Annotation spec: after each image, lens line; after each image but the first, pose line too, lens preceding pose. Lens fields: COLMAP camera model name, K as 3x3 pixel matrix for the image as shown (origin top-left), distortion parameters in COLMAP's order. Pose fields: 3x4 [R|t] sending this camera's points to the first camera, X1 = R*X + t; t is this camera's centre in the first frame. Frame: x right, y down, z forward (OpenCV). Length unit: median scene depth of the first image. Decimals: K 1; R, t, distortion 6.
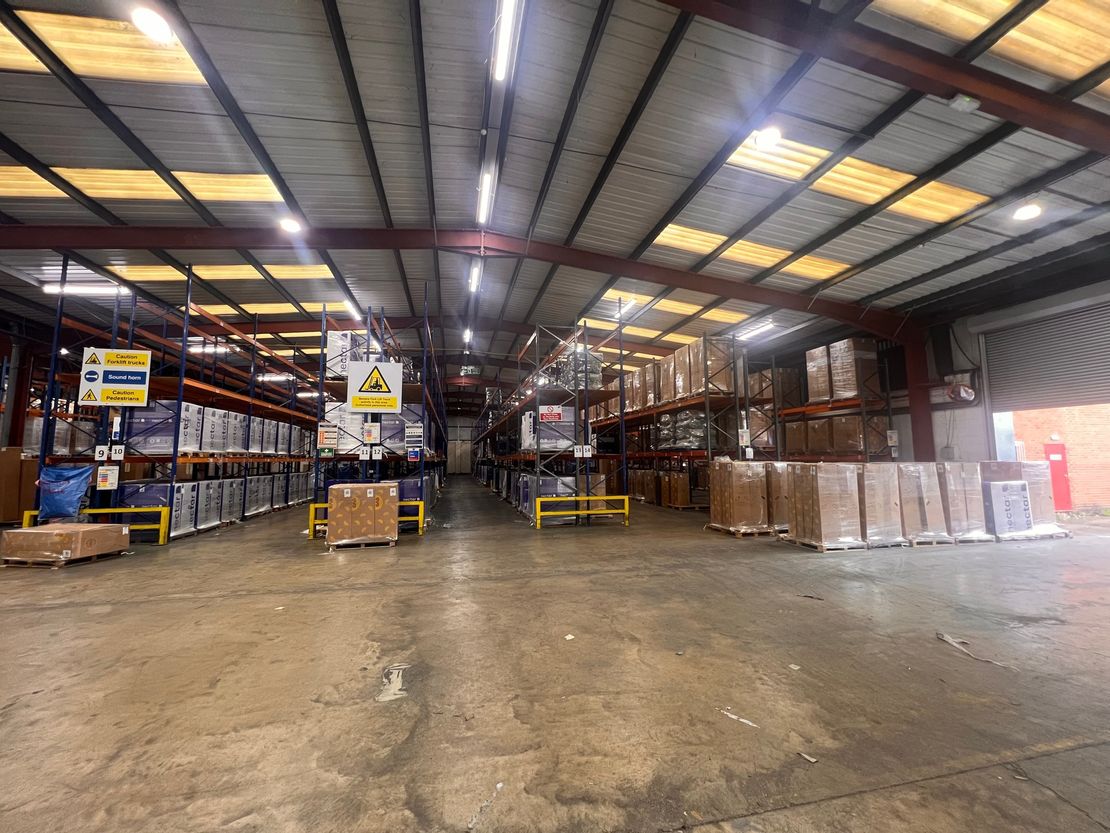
lens RADIAL K [[445.0, 0, 552.7], [0, 445.0, 416.0], [0, 0, 1]] dist [-0.000922, -0.000097]
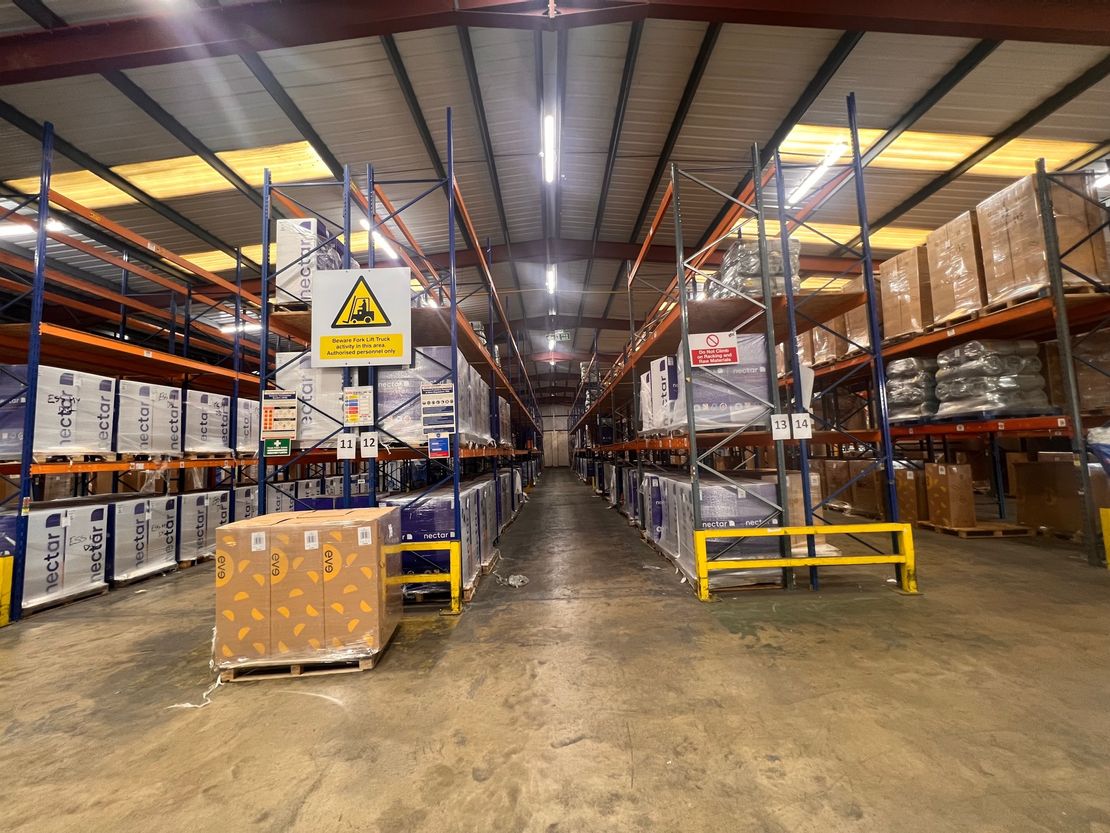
lens RADIAL K [[445.0, 0, 552.7], [0, 445.0, 416.0], [0, 0, 1]] dist [-0.000922, -0.000097]
pose [[0.975120, -0.048501, -0.216305, -0.071929], [0.053025, 0.998478, 0.015154, 0.048082], [0.215241, -0.026246, 0.976208, 0.493636]]
